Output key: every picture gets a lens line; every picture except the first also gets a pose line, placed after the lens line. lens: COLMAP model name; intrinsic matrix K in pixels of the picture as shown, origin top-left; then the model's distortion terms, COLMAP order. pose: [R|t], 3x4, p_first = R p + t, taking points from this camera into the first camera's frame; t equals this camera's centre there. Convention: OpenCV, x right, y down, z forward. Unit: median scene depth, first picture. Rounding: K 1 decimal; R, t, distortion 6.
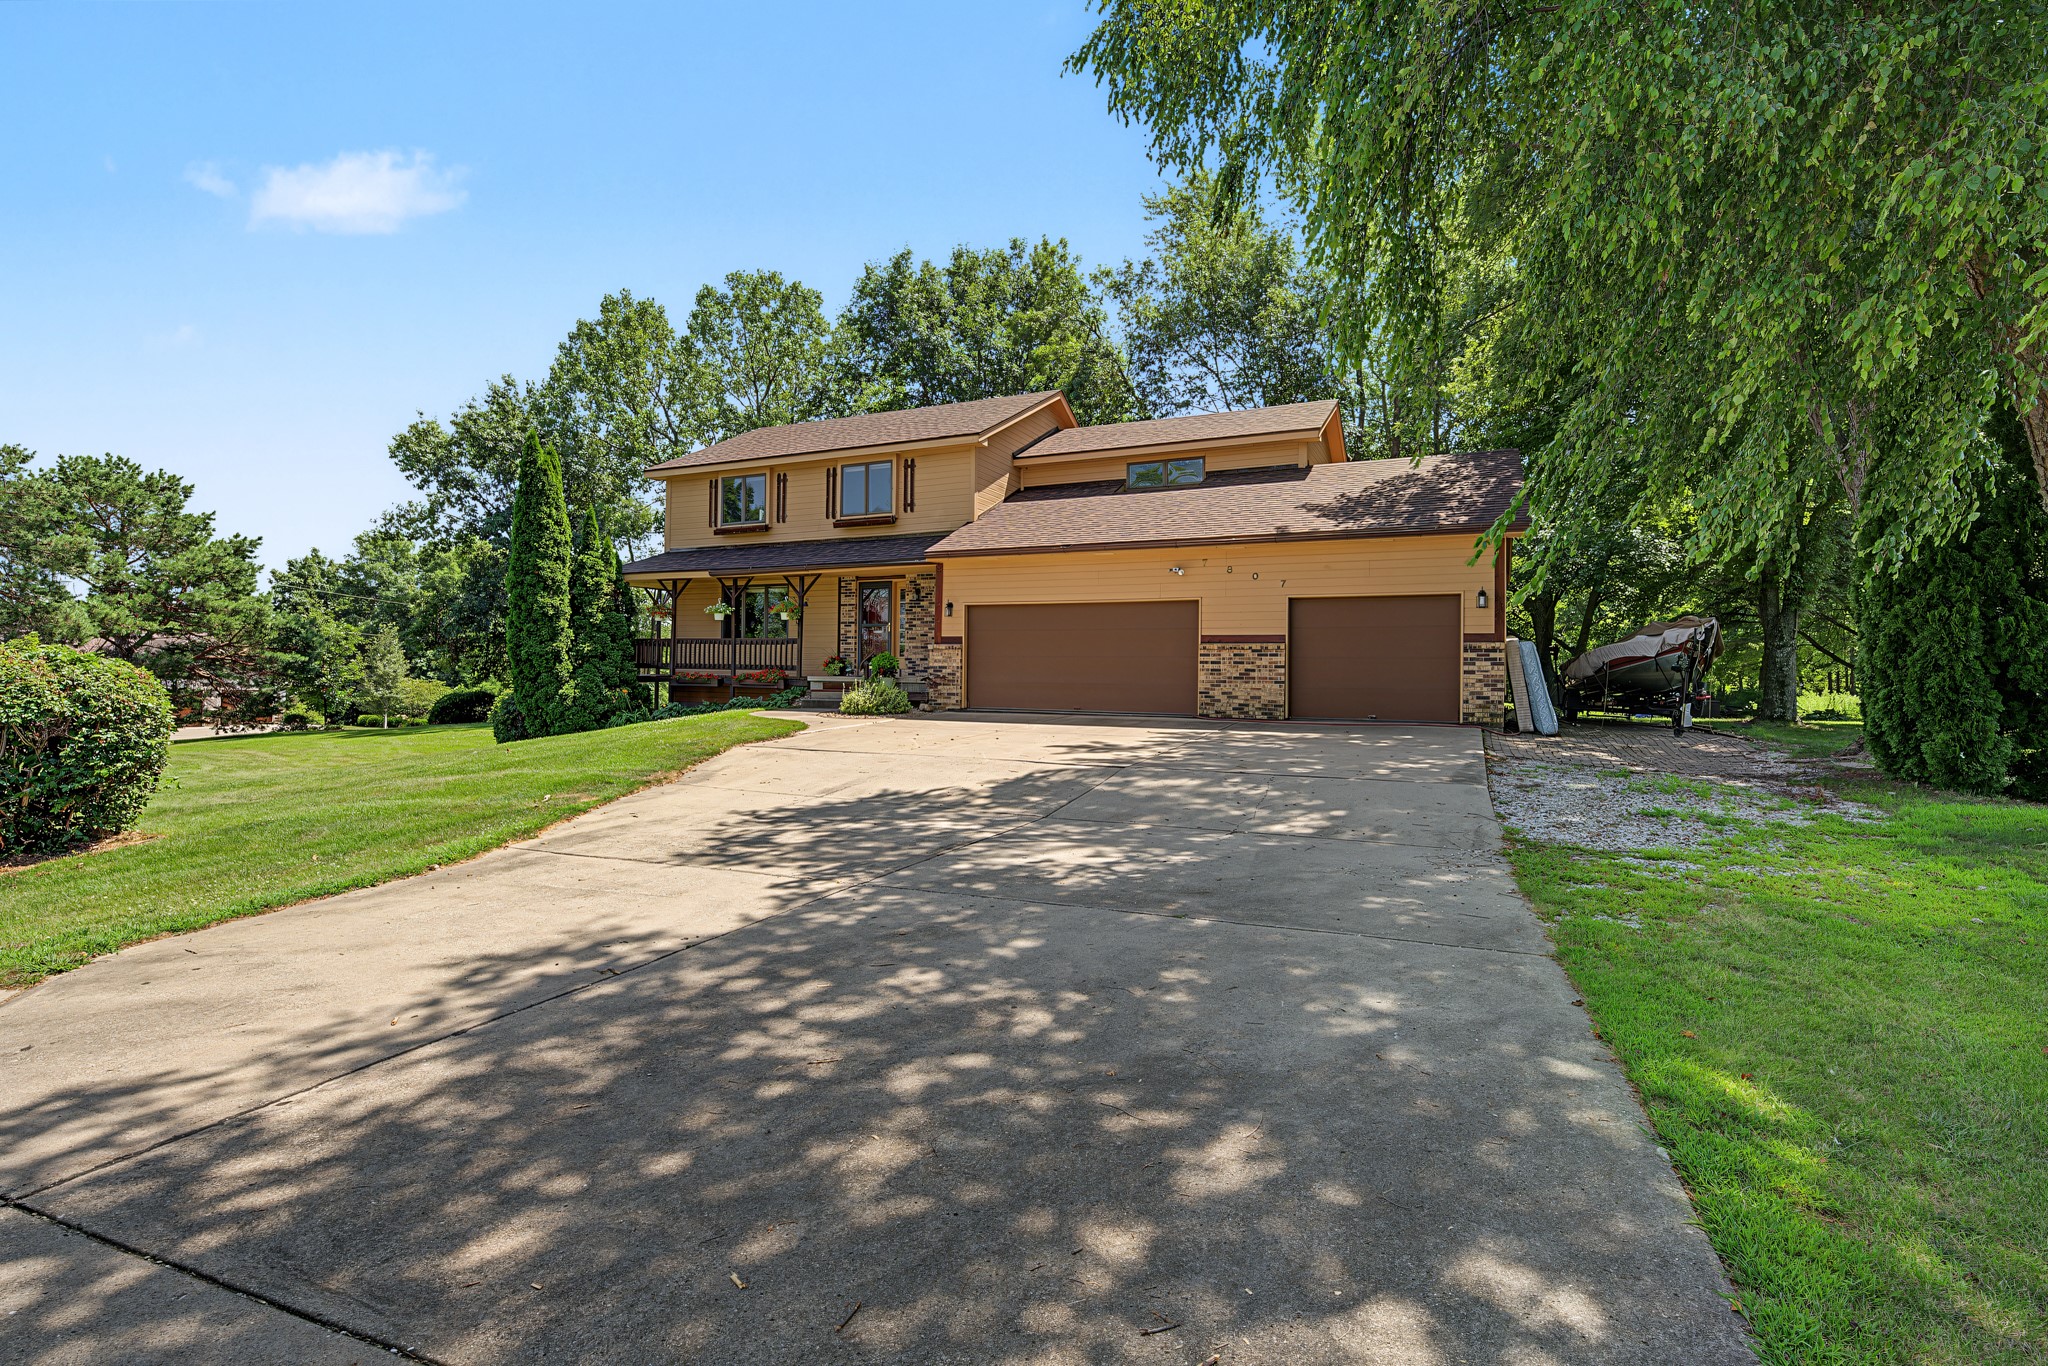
lens RADIAL K [[907.8, 0, 1024.0], [0, 907.8, 683.0], [0, 0, 1]] dist [0.010160, -0.000175]
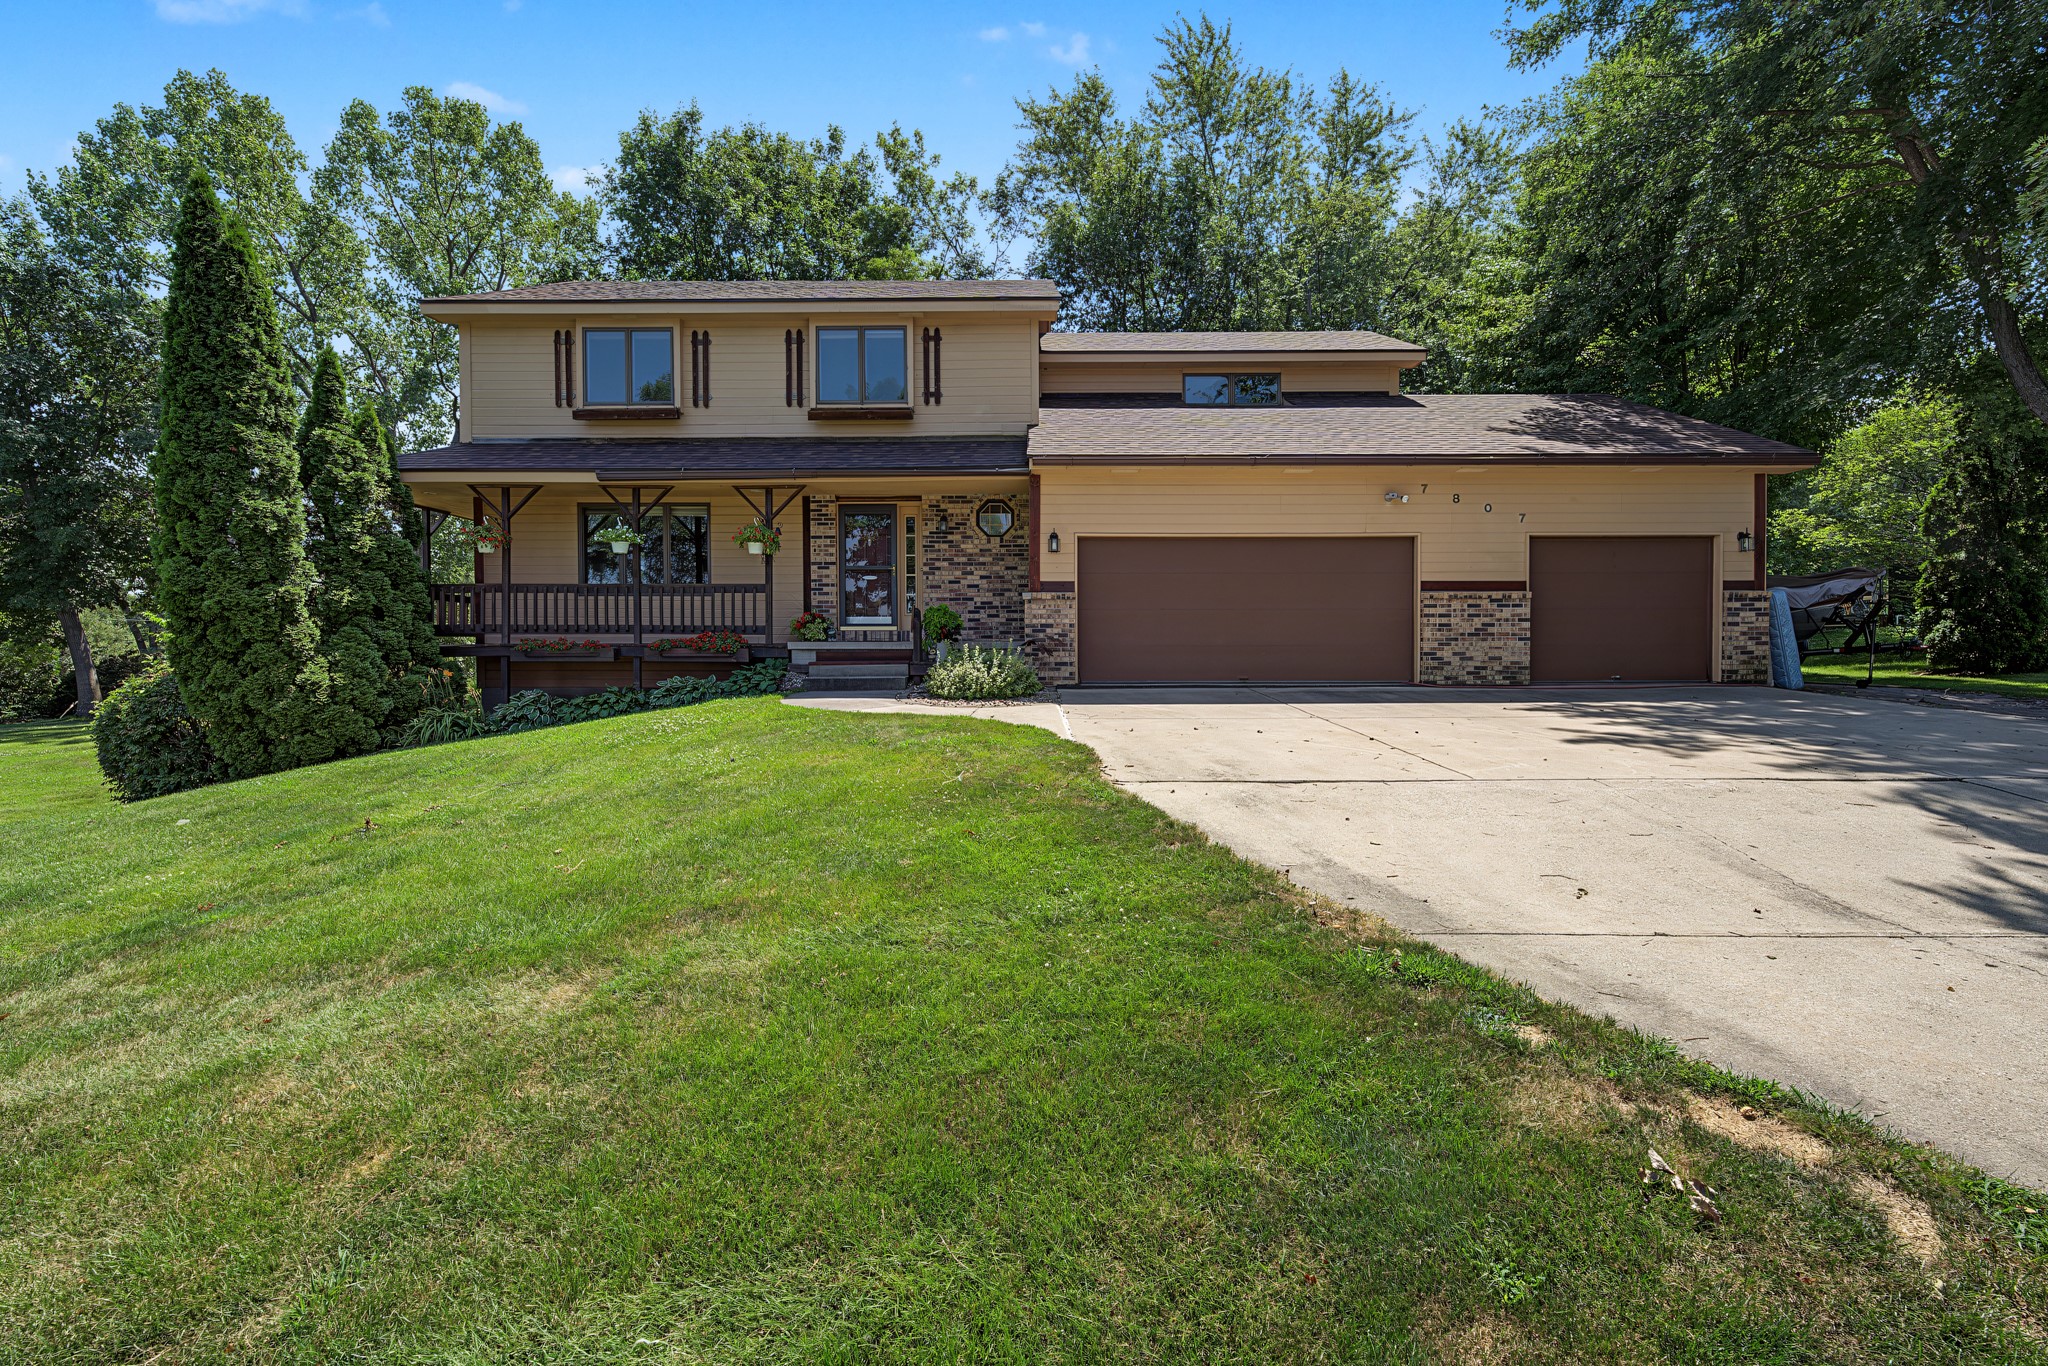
lens RADIAL K [[821.2, 0, 1020.3], [0, 821.2, 674.2], [0, 0, 1]] dist [0.001026, 0.000225]
pose [[0.908662, -0.029177, 0.416512, -0.324195], [0.017382, 0.999334, 0.032084, -0.000529], [-0.417171, -0.021914, 0.908564, 0.382617]]
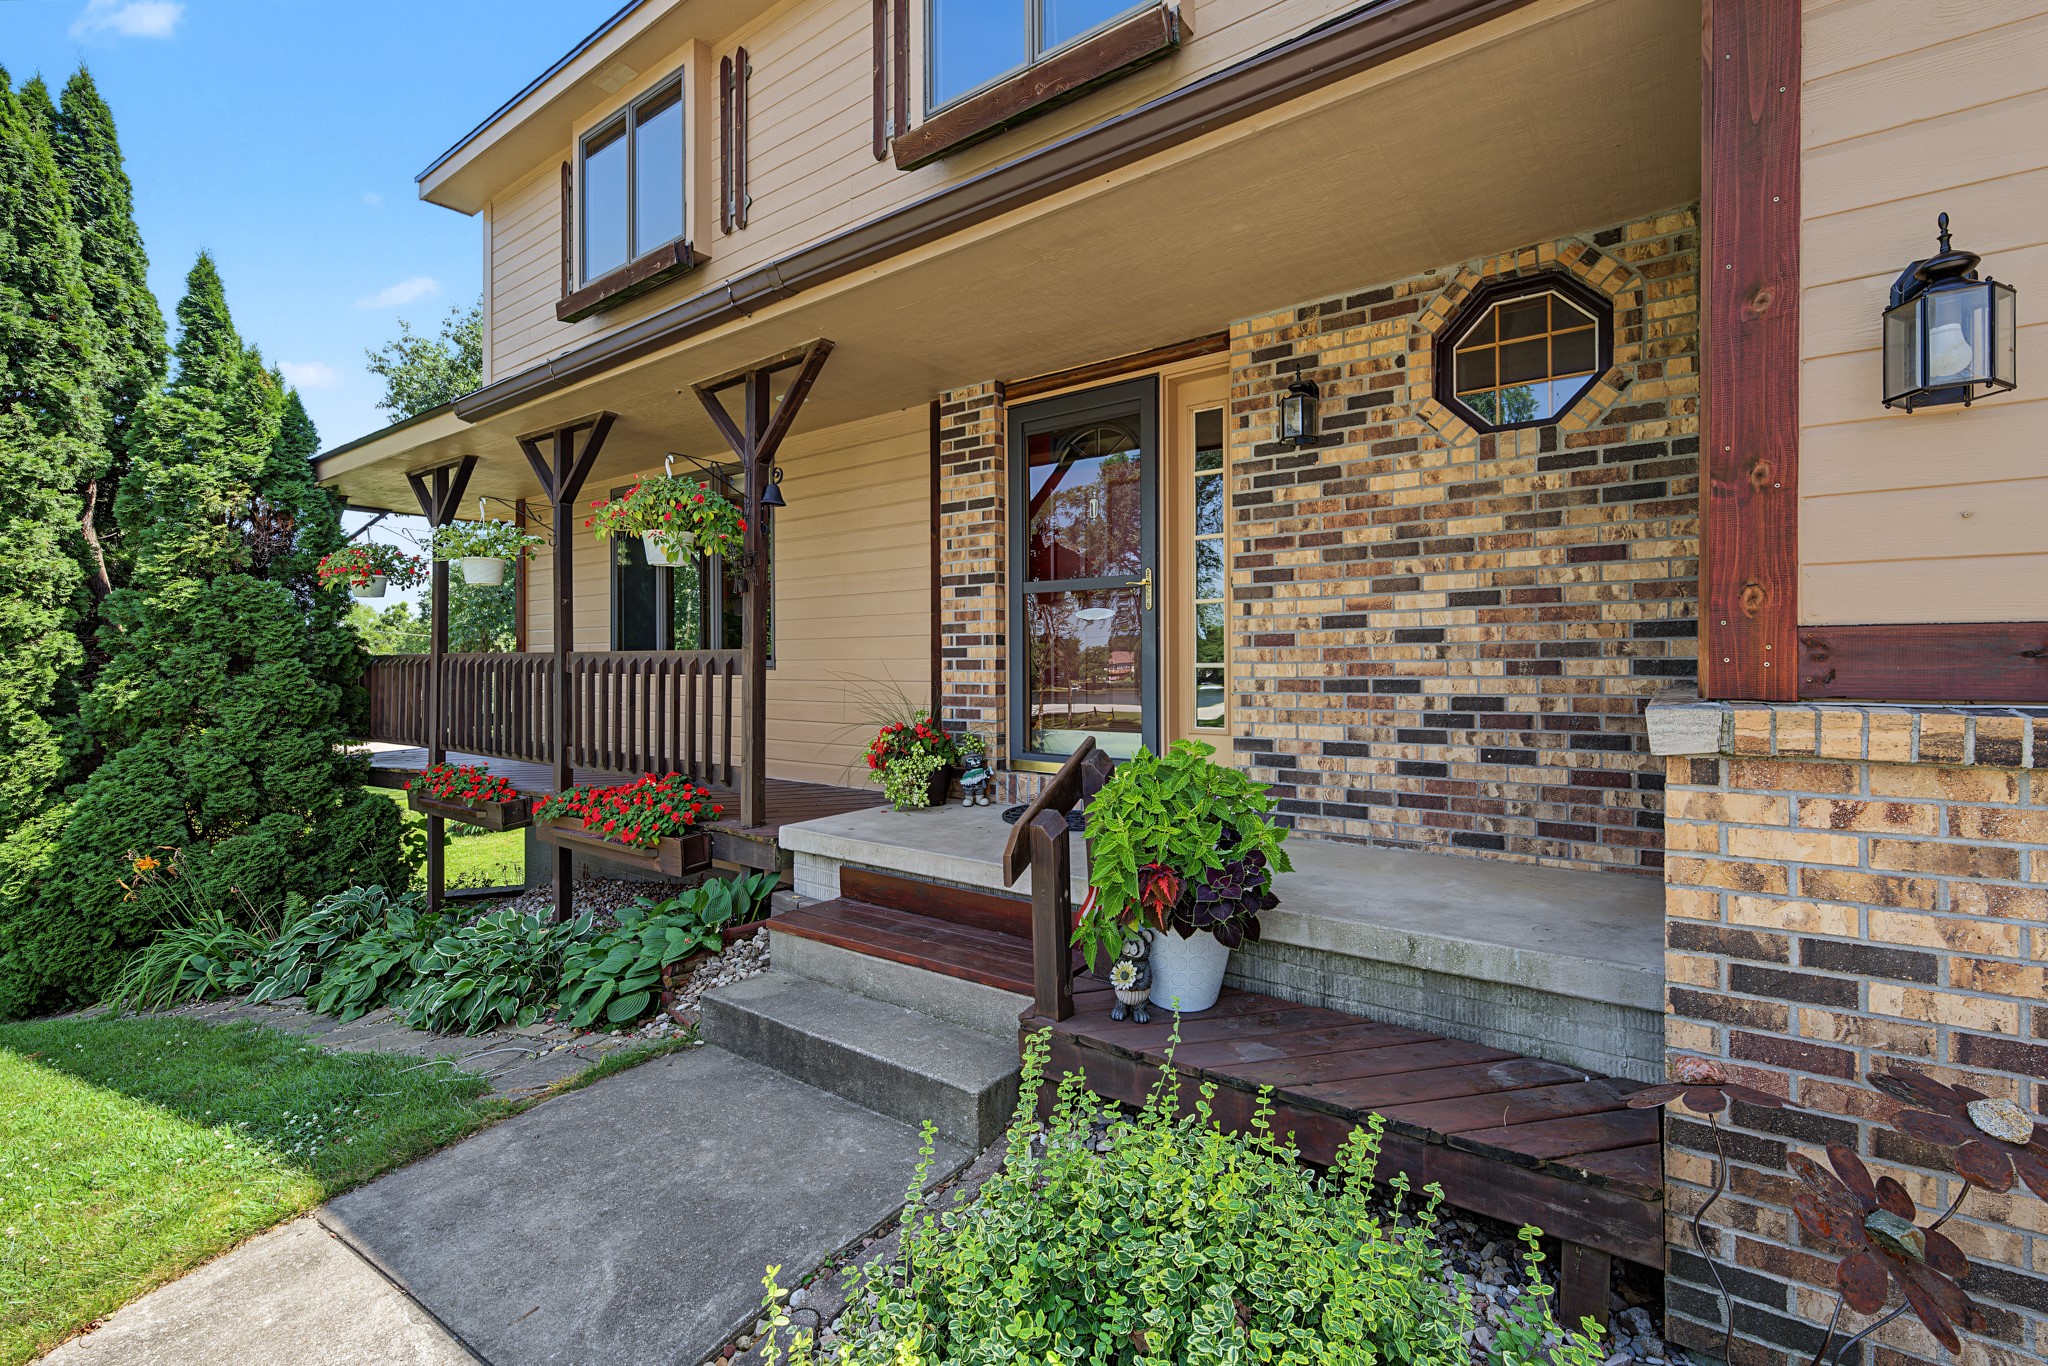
lens RADIAL K [[898.5, 0, 1021.1], [0, 898.5, 672.0], [0, 0, 1]] dist [-0.002022, -0.000232]
pose [[0.981796, -0.013442, -0.189462, -0.137323], [0.012739, 0.999907, -0.004928, -0.041199], [0.189510, 0.002424, 0.981876, 0.781631]]
